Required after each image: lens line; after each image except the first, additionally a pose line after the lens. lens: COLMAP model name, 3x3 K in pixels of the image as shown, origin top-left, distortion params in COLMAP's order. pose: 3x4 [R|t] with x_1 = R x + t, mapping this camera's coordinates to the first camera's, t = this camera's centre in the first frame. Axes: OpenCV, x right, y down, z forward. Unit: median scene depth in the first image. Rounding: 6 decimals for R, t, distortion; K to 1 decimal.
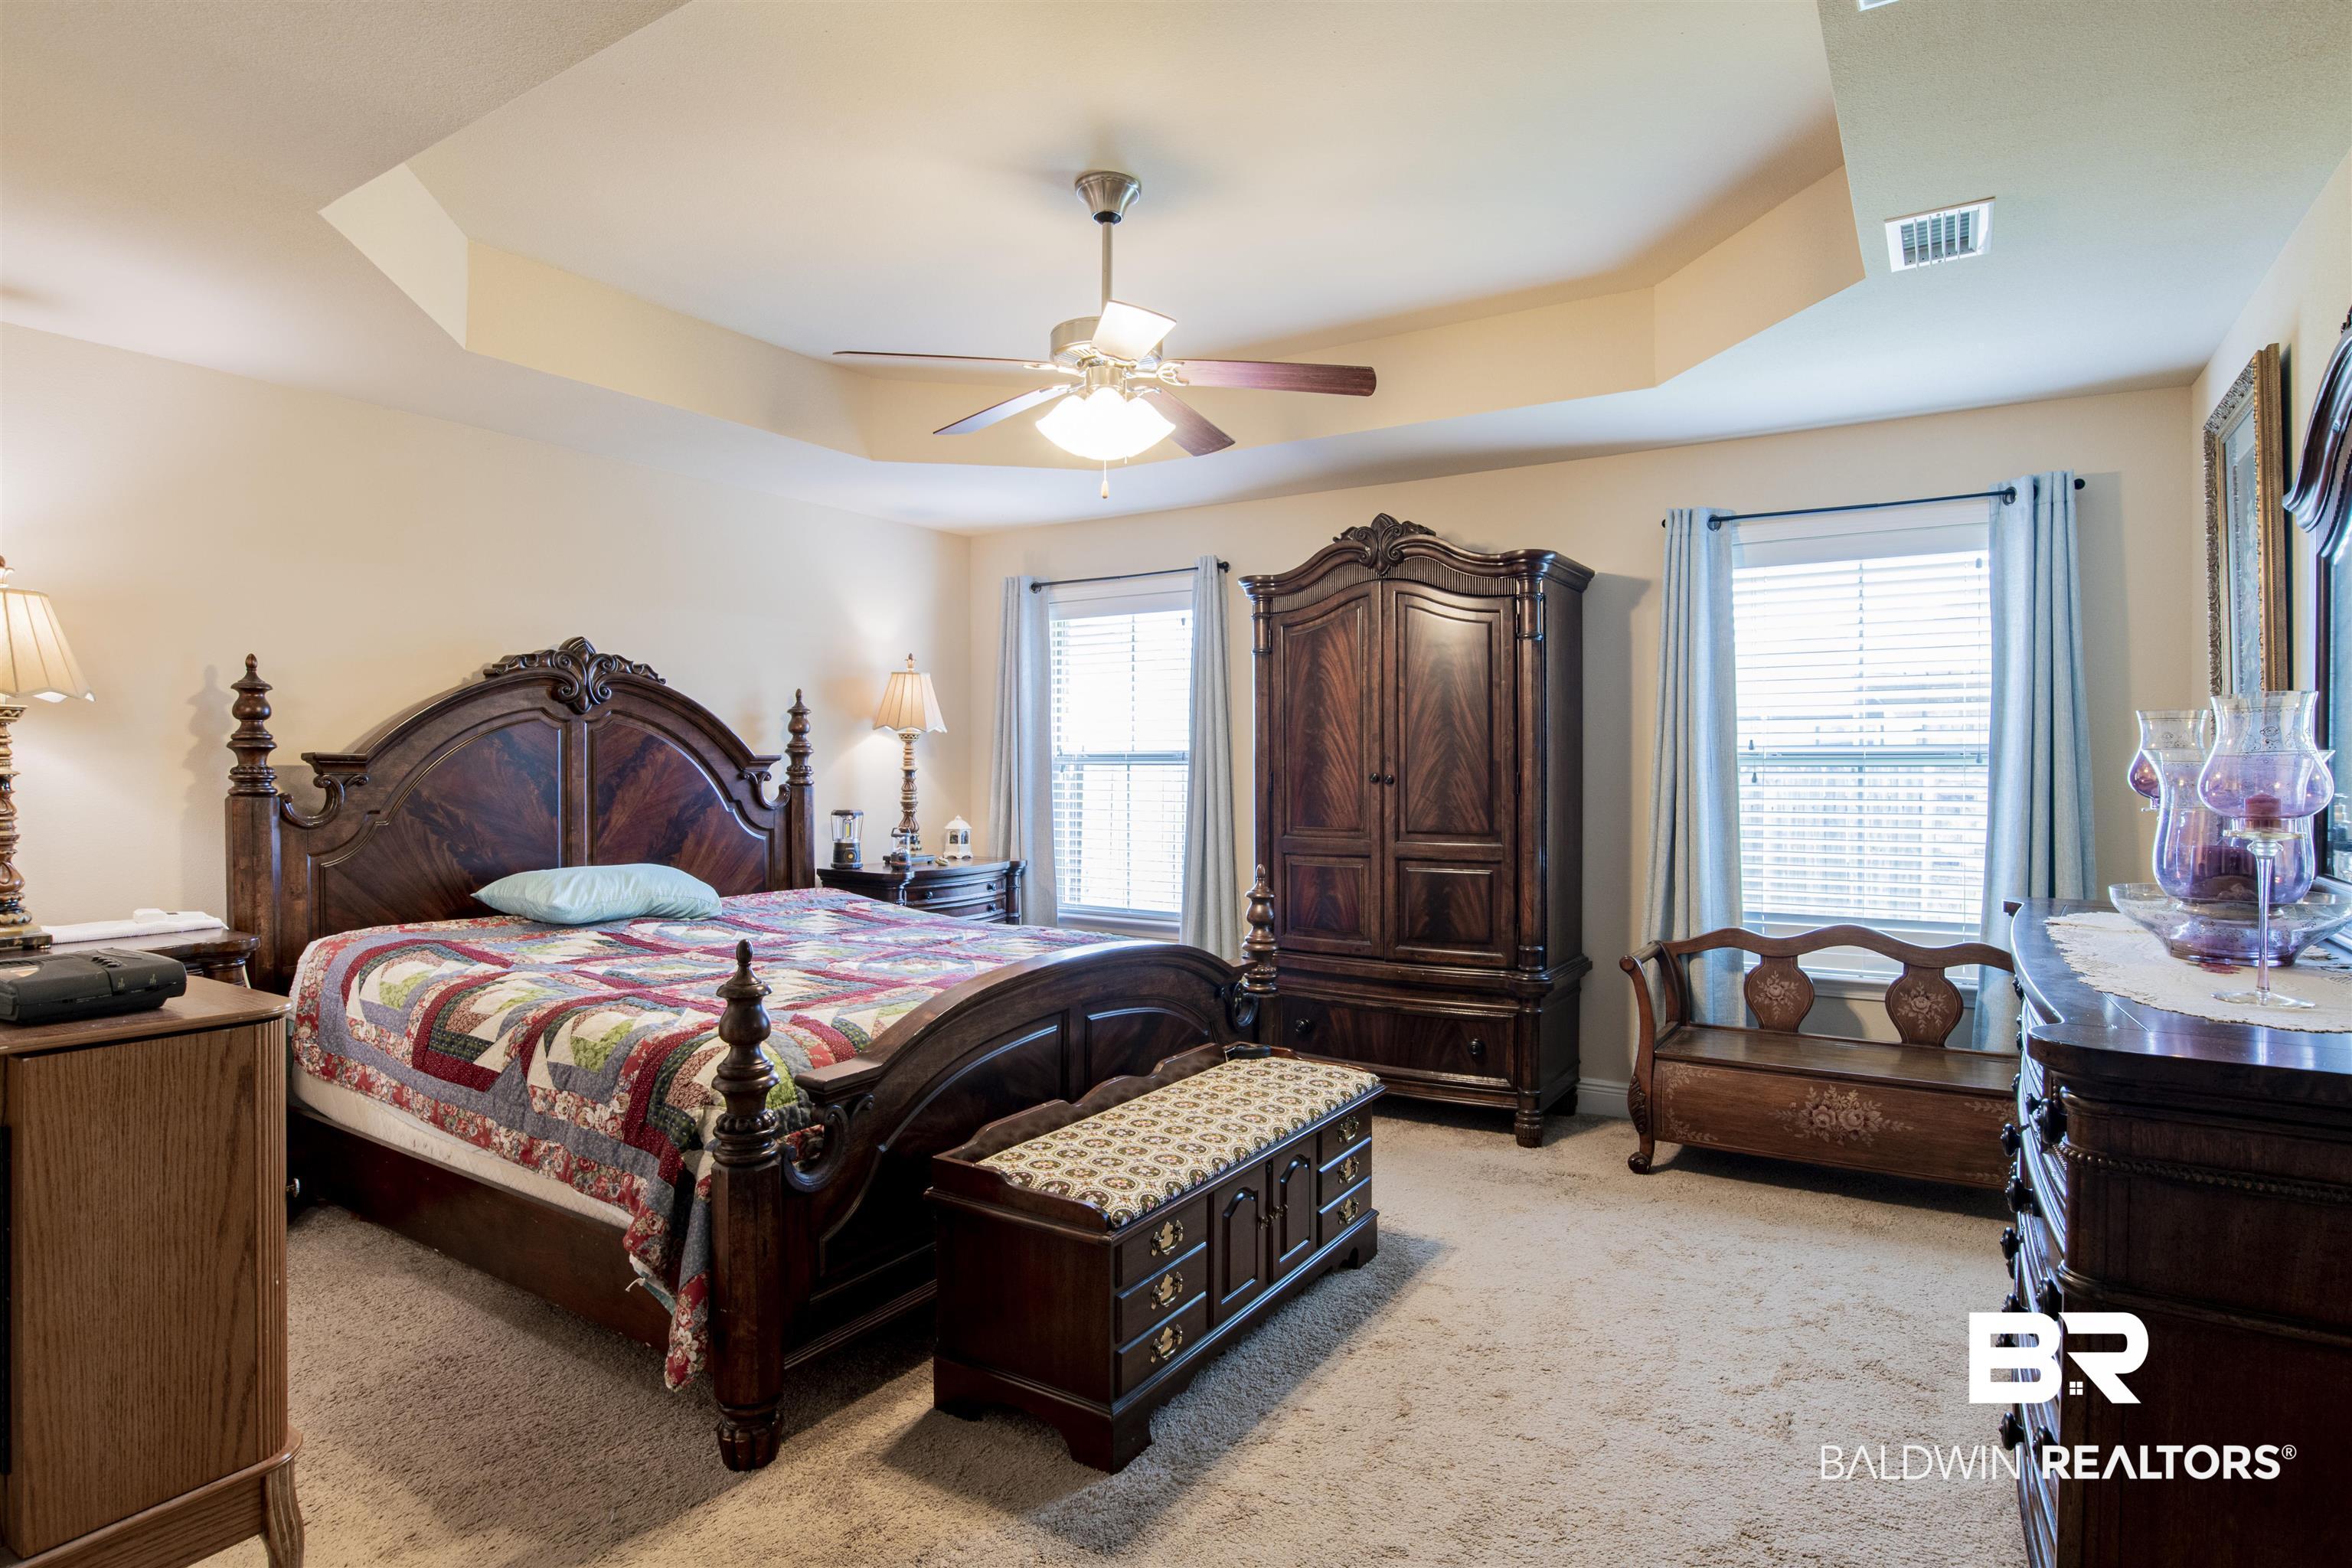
lens RADIAL K [[1213.2, 0, 1185.5], [0, 1213.2, 775.0], [0, 0, 1]] dist [-0.031845, 0.000688]
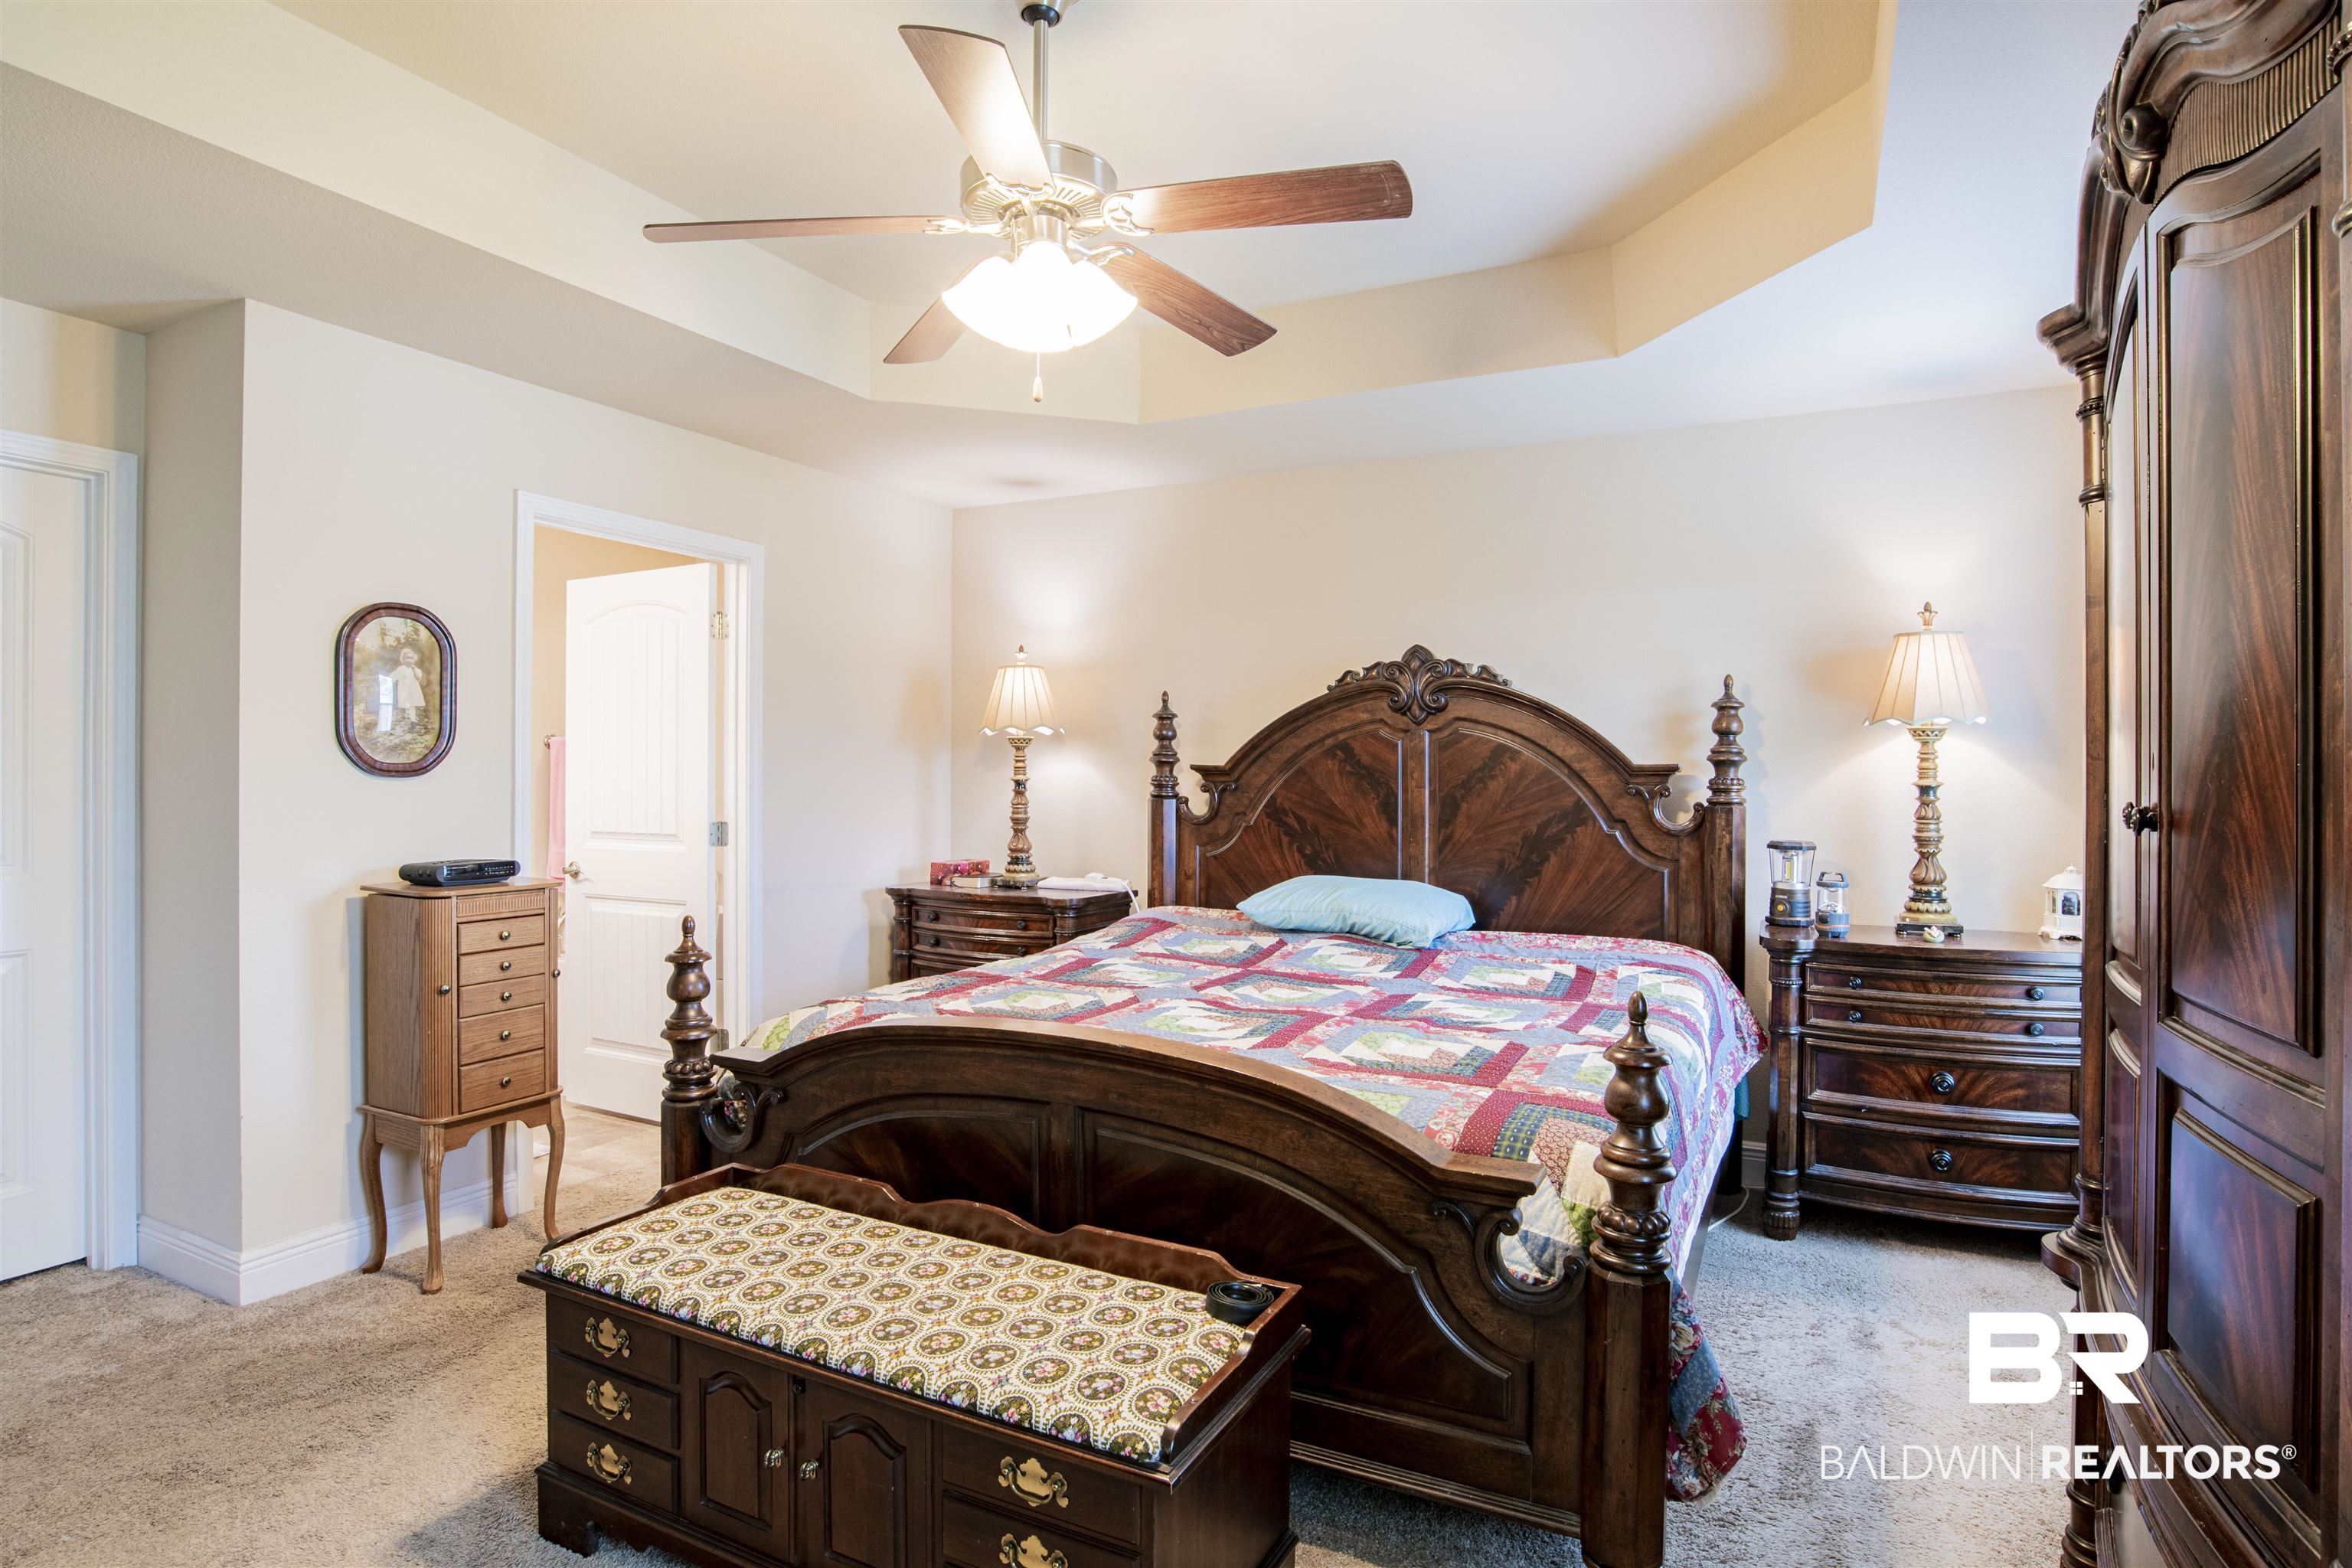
lens RADIAL K [[1213.2, 0, 1184.4], [0, 1213.2, 773.0], [0, 0, 1]] dist [-0.031845, 0.000688]
pose [[0.087517, -0.000233, -0.996163, 0.488107], [-0.012534, 0.999921, -0.001335, -0.007028], [0.996084, 0.012602, 0.087507, 0.761714]]
